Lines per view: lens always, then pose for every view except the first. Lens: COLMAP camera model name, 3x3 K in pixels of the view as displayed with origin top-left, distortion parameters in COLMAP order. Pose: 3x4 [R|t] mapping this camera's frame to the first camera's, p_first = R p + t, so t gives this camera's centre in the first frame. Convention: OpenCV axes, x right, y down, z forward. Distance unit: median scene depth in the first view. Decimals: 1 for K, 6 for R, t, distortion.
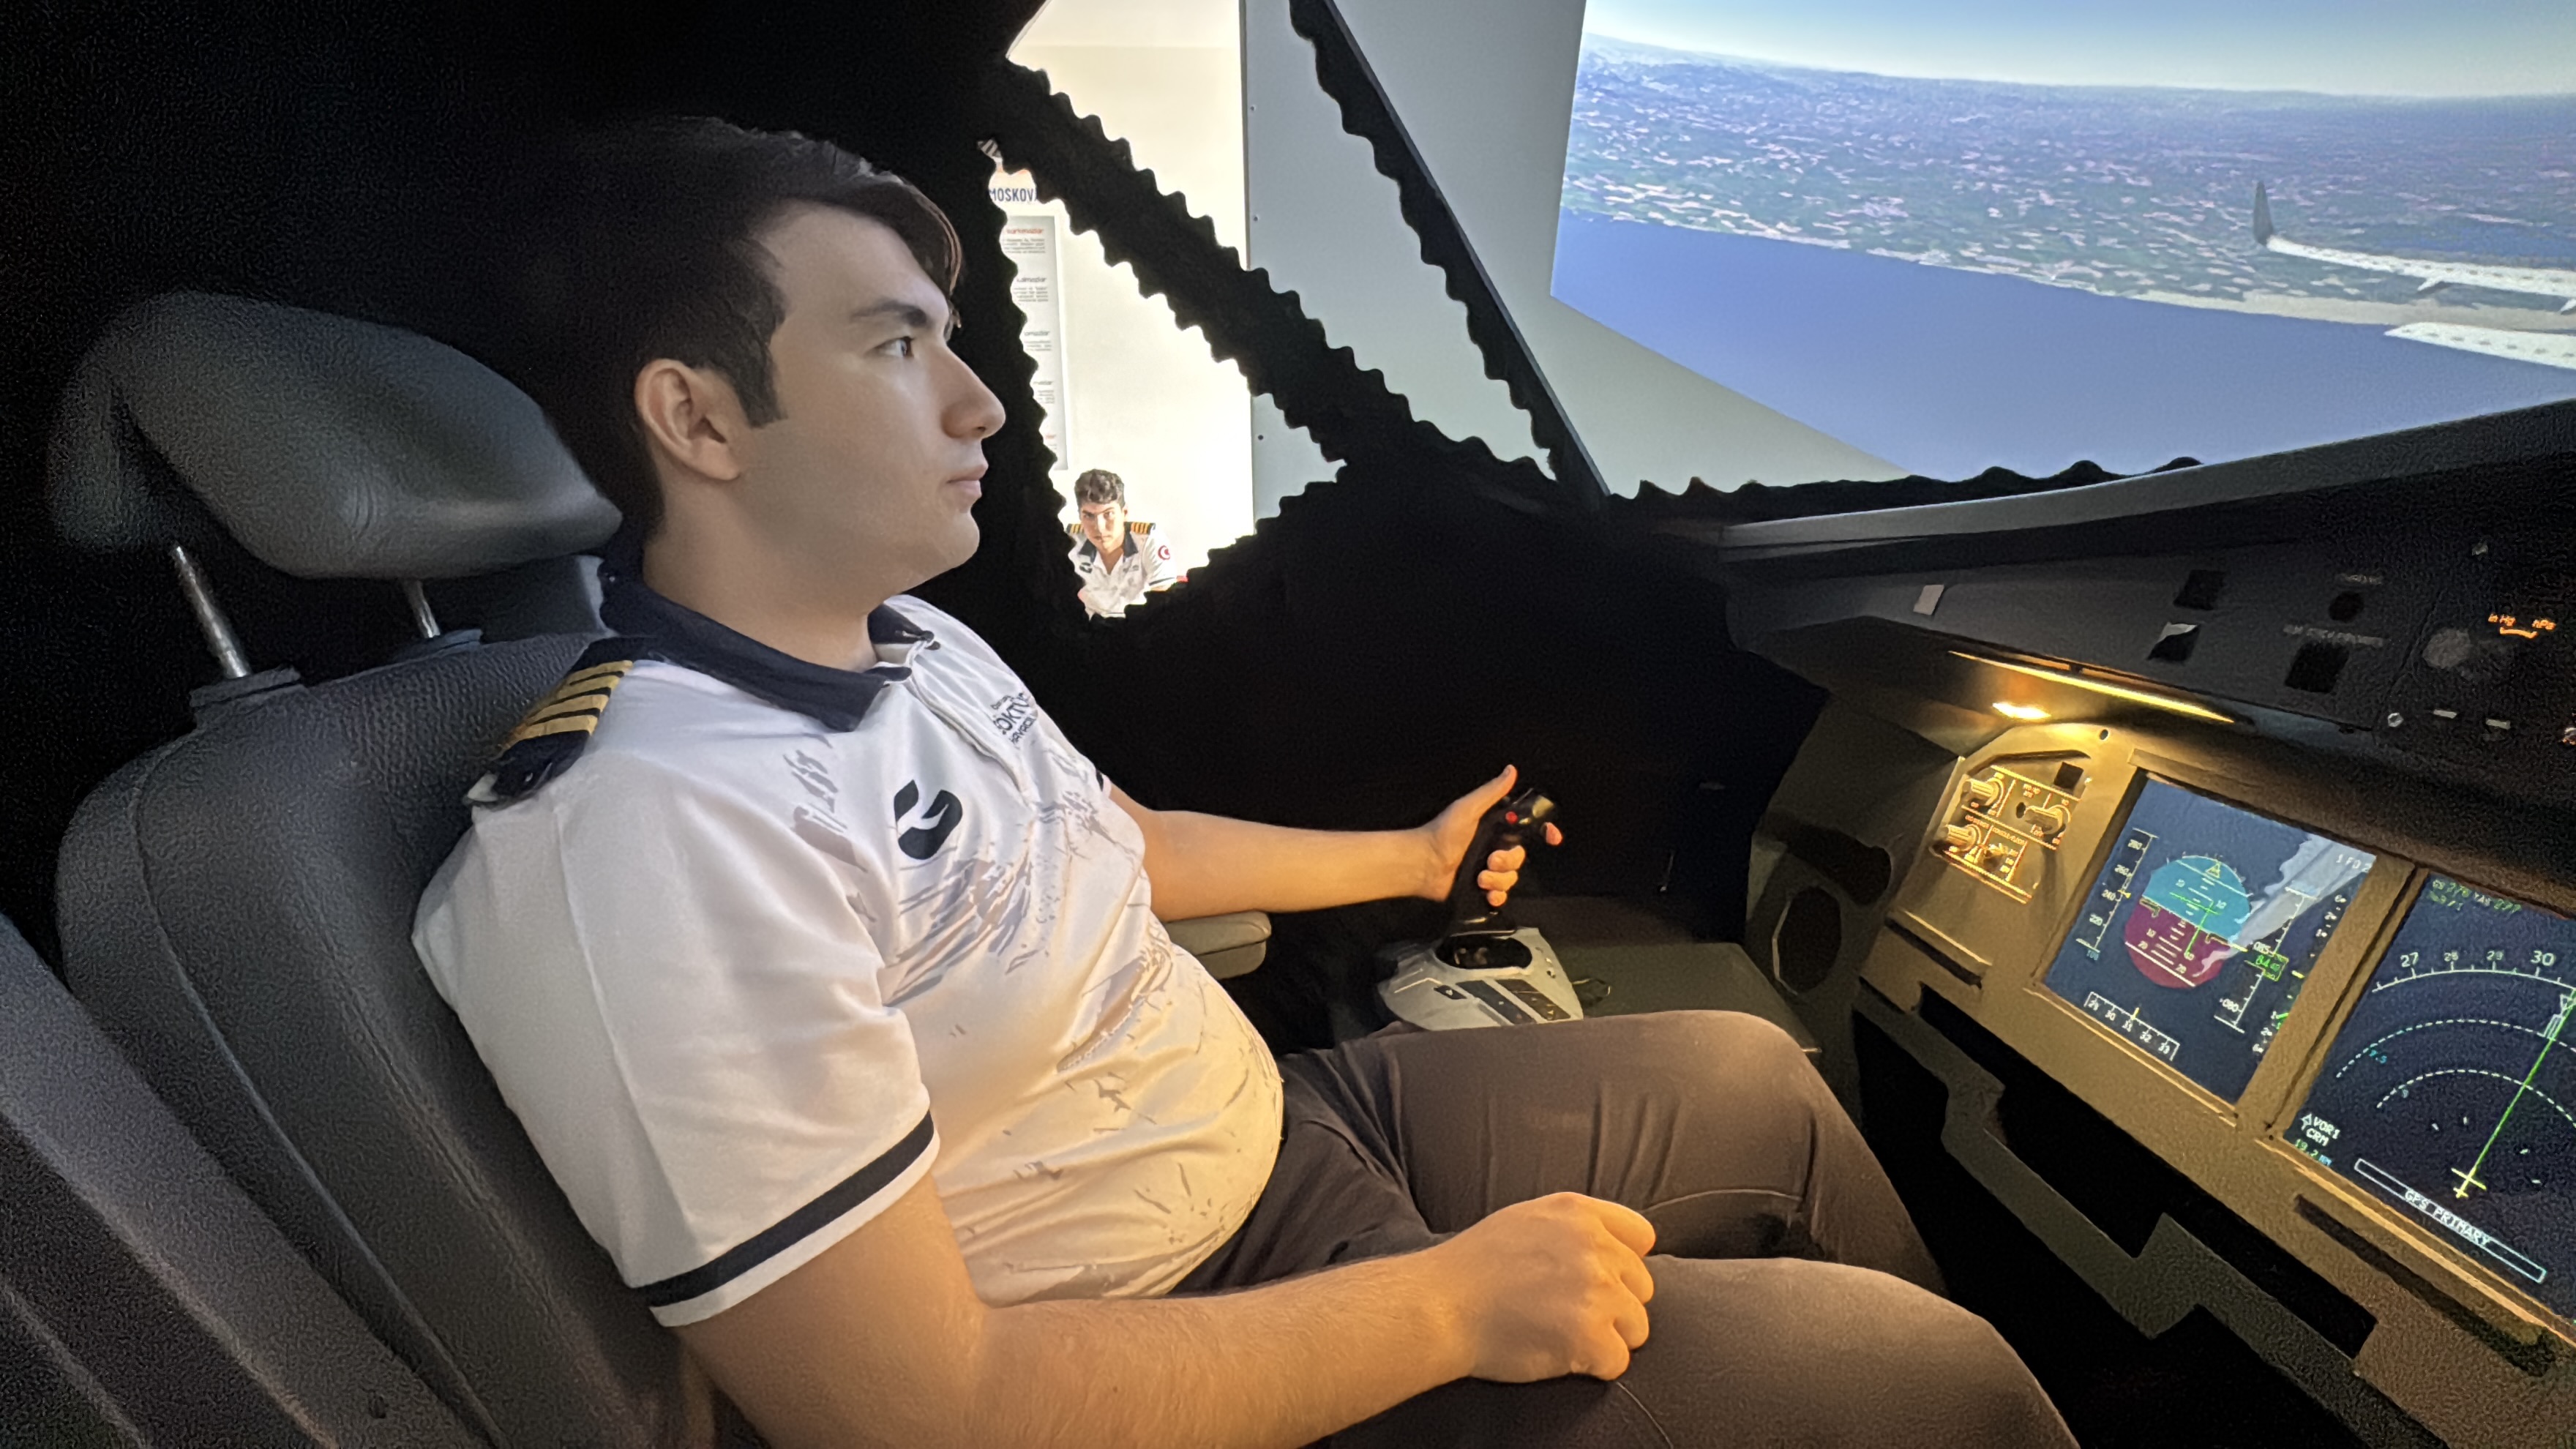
lens RADIAL K [[1181.3, 0, 1288.0], [0, 1181.3, 724.5], [0, 0, 1]] dist [-0.000717, 0.000087]
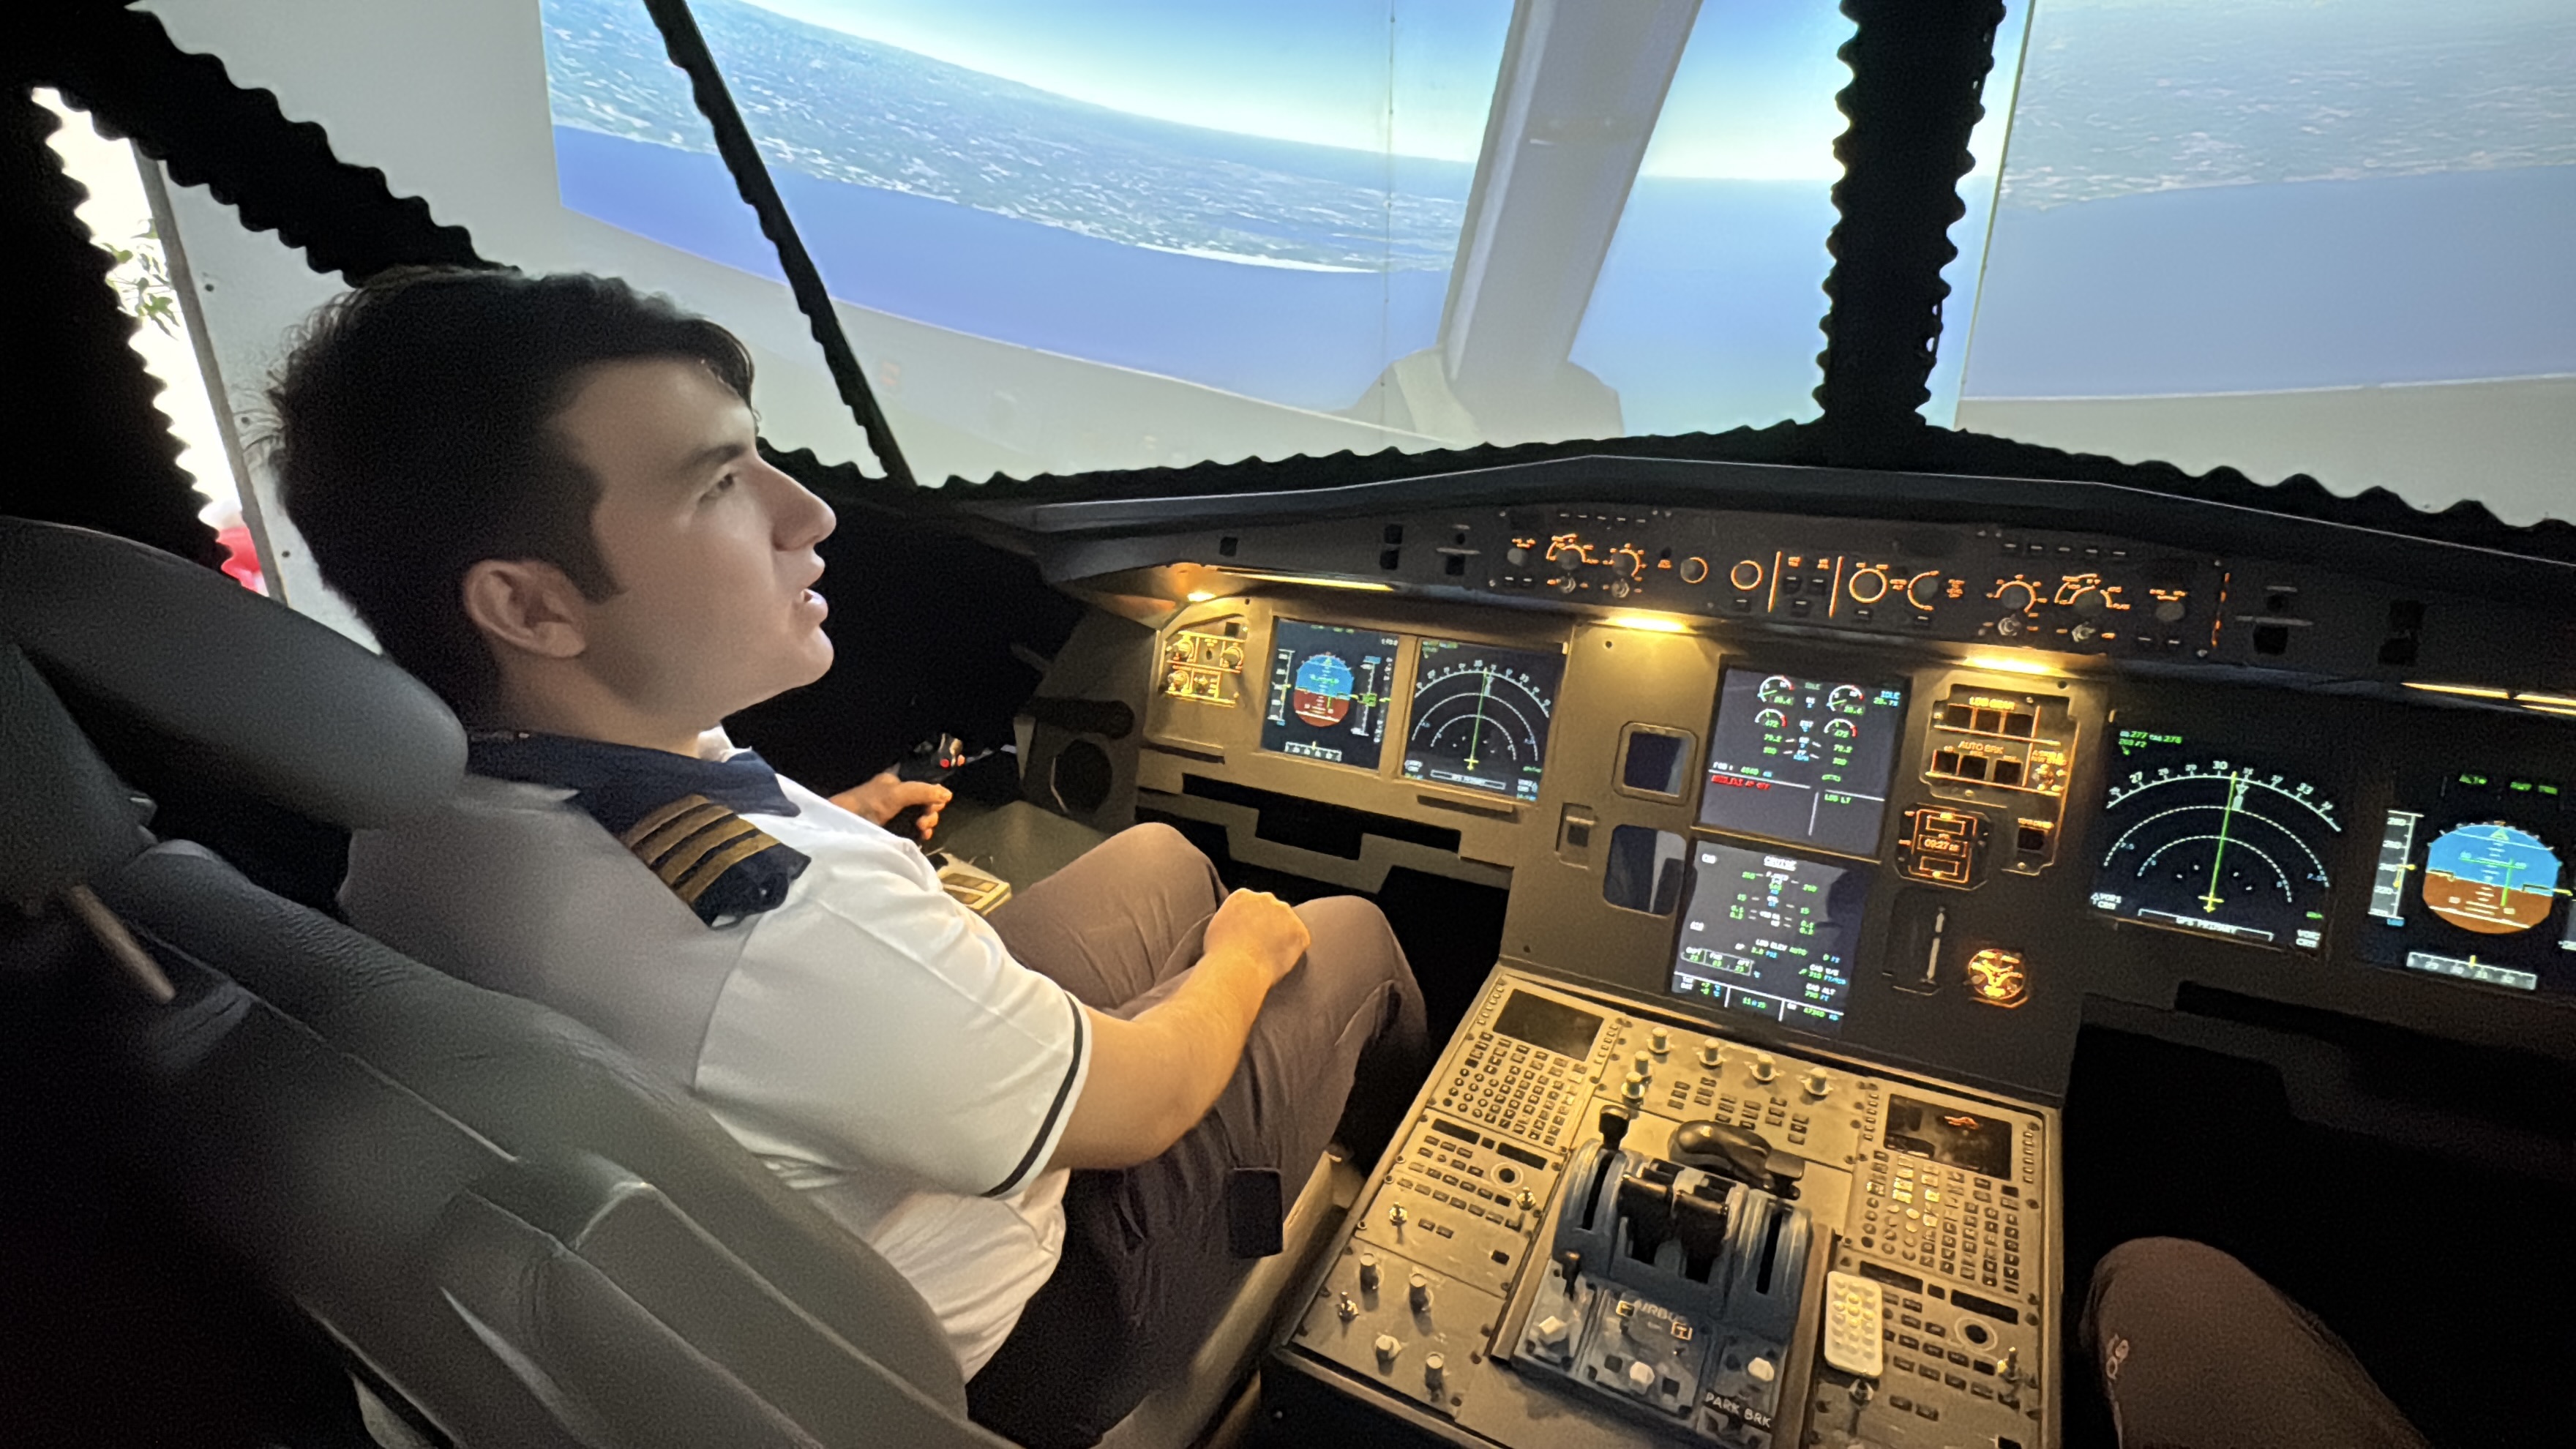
lens RADIAL K [[1181.3, 0, 1288.0], [0, 1181.3, 724.5], [0, 0, 1]] dist [-0.000717, 0.000087]
pose [[0.543120, -0.272752, 0.794120, -0.688375], [0.190095, 0.961155, 0.200112, -0.149157], [-0.817854, 0.042273, 0.573871, -0.042857]]
